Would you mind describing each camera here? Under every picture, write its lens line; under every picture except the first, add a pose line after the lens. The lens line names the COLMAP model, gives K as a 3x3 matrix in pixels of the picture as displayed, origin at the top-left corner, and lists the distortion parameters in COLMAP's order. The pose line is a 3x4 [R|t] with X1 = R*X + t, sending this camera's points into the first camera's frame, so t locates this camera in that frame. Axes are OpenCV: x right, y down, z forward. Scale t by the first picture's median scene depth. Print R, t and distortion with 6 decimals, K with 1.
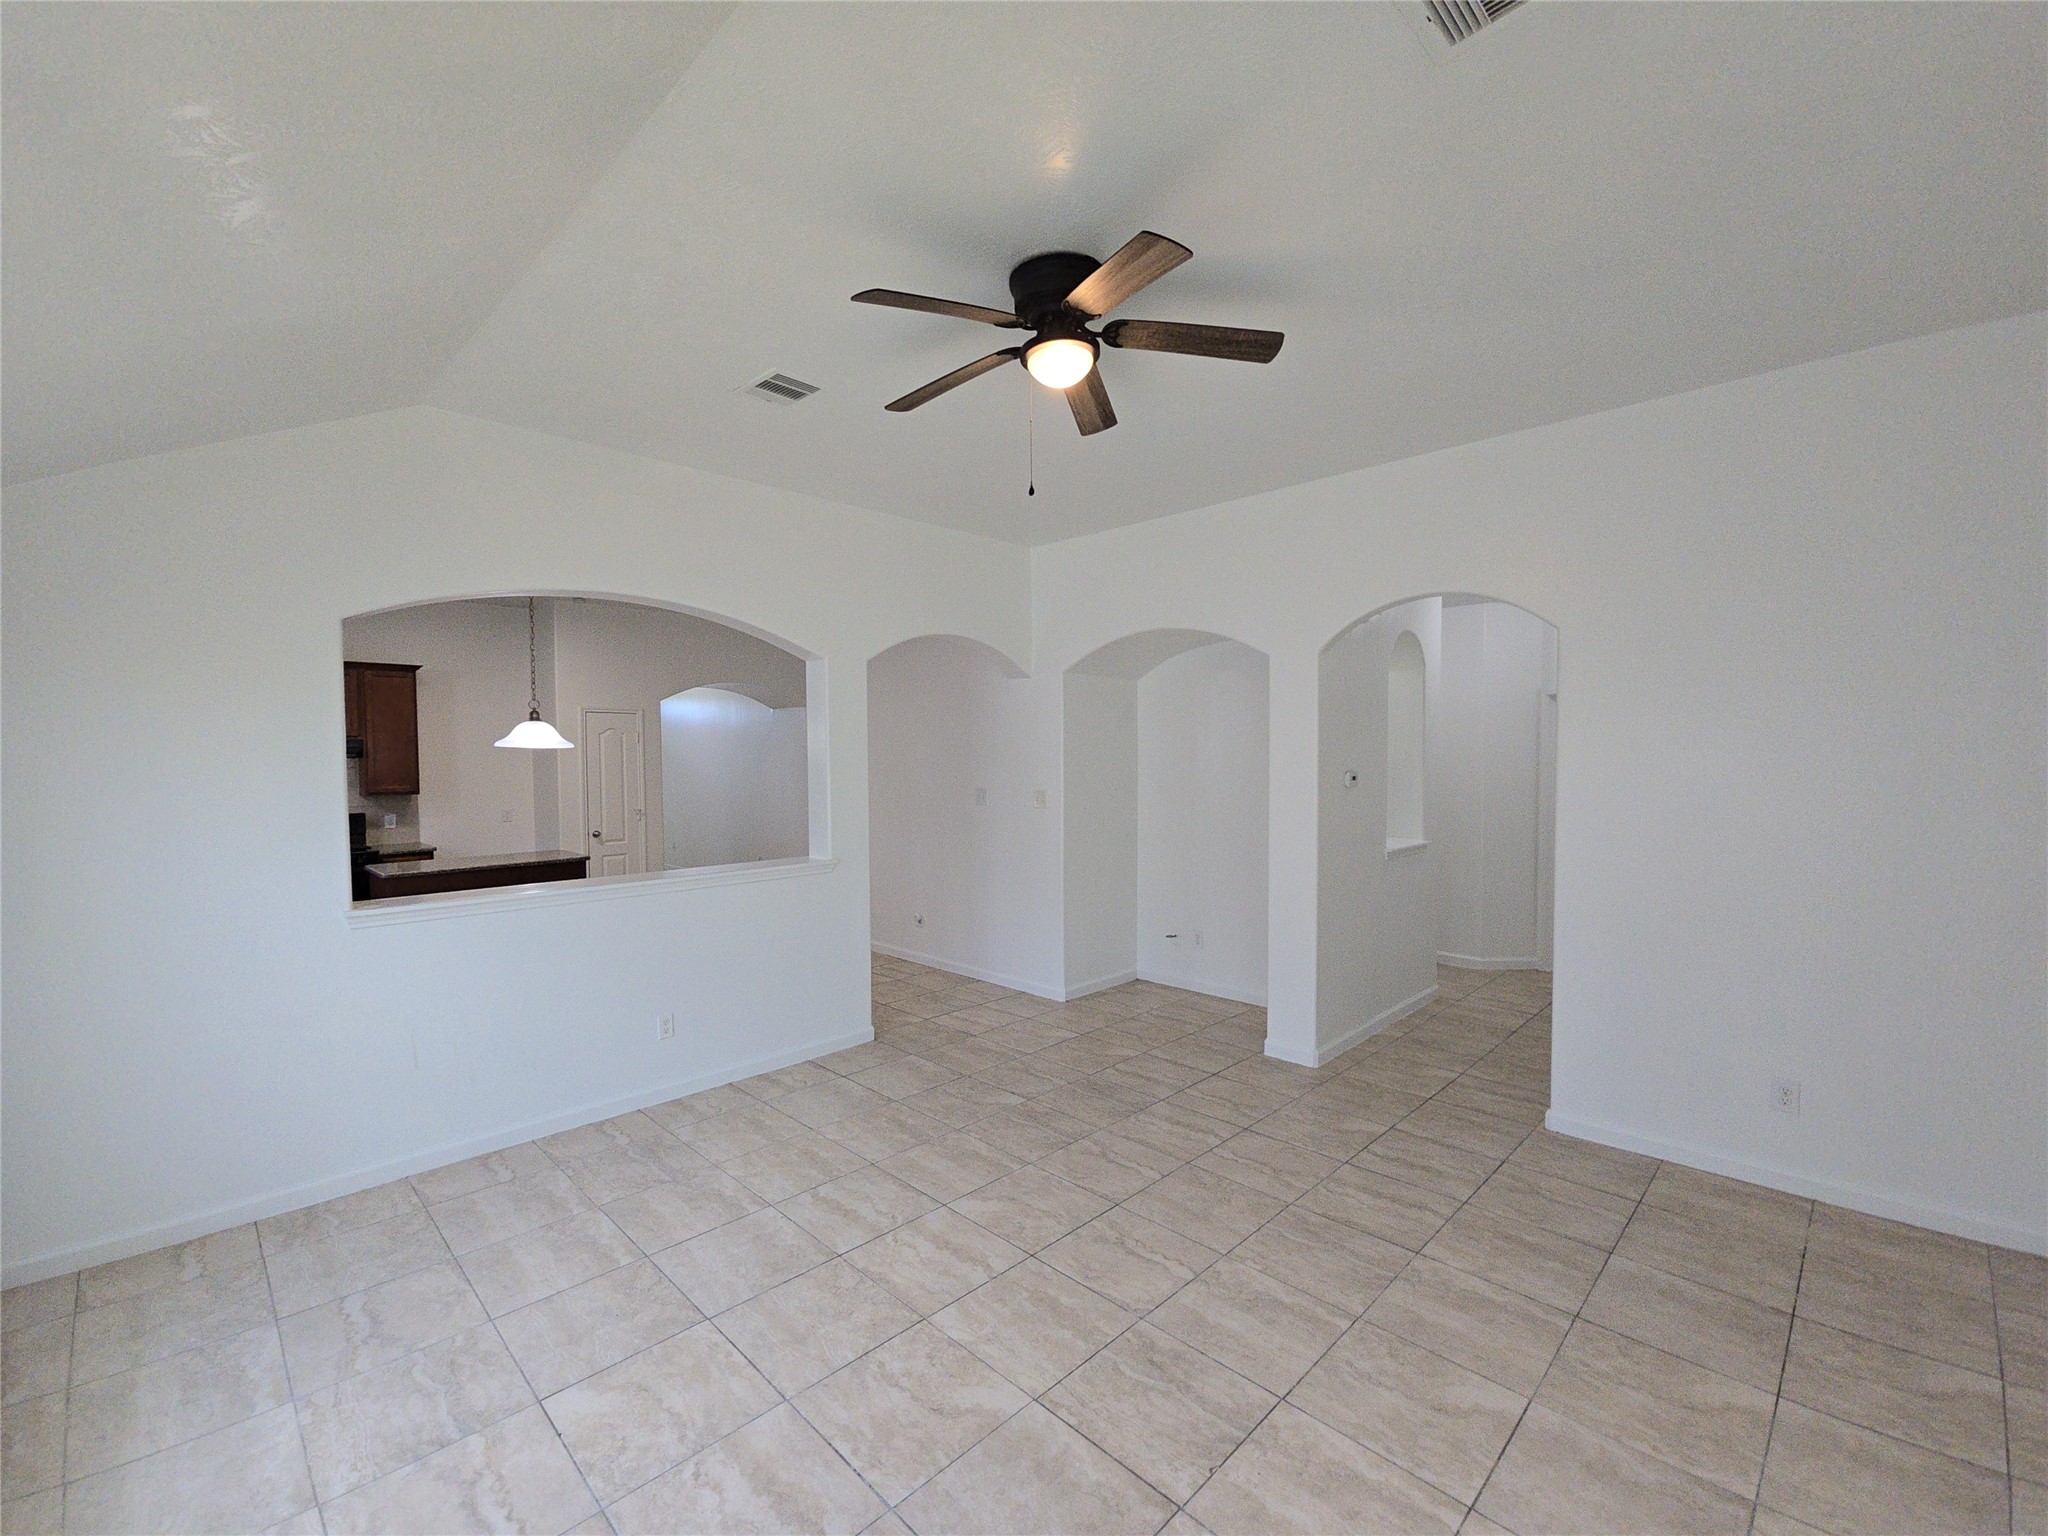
lens RADIAL K [[865.0, 0, 1020.8], [0, 865.0, 778.8], [0, 0, 1]] dist [-0.003471, -0.000545]
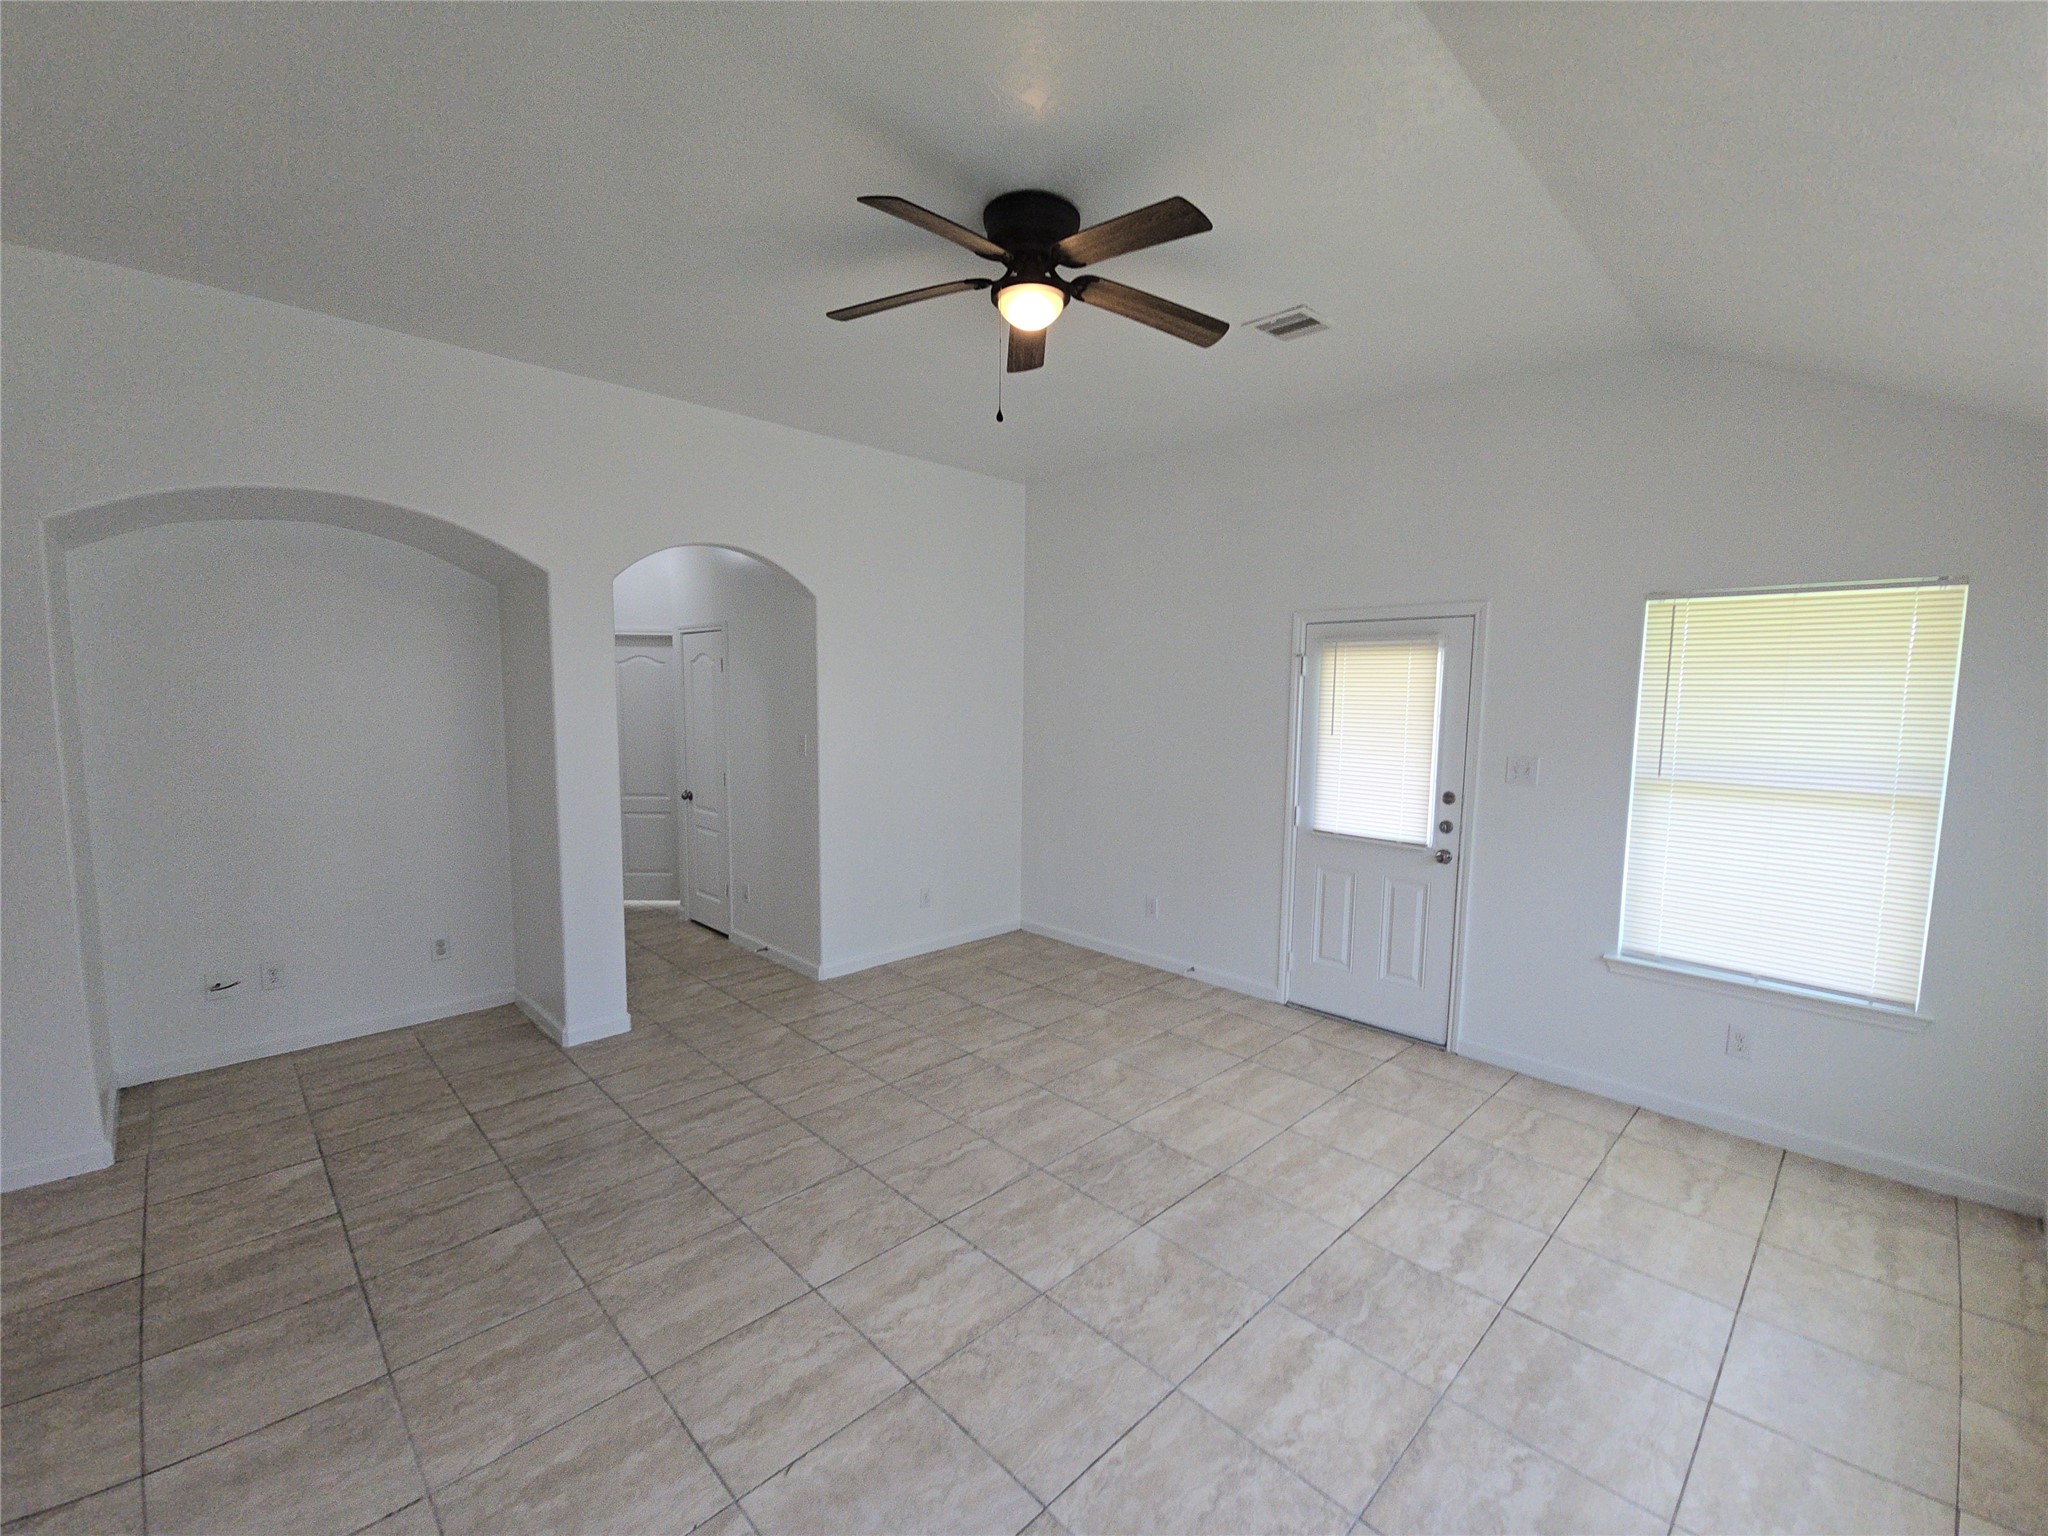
lens RADIAL K [[858.6, 0, 1017.4], [0, 858.6, 791.6], [0, 0, 1]] dist [-0.001578, -0.000539]
pose [[0.015602, -0.108570, 0.993966, -0.793368], [0.022132, 0.993881, 0.108213, -0.022044], [-0.999633, 0.020310, 0.017909, 0.800205]]
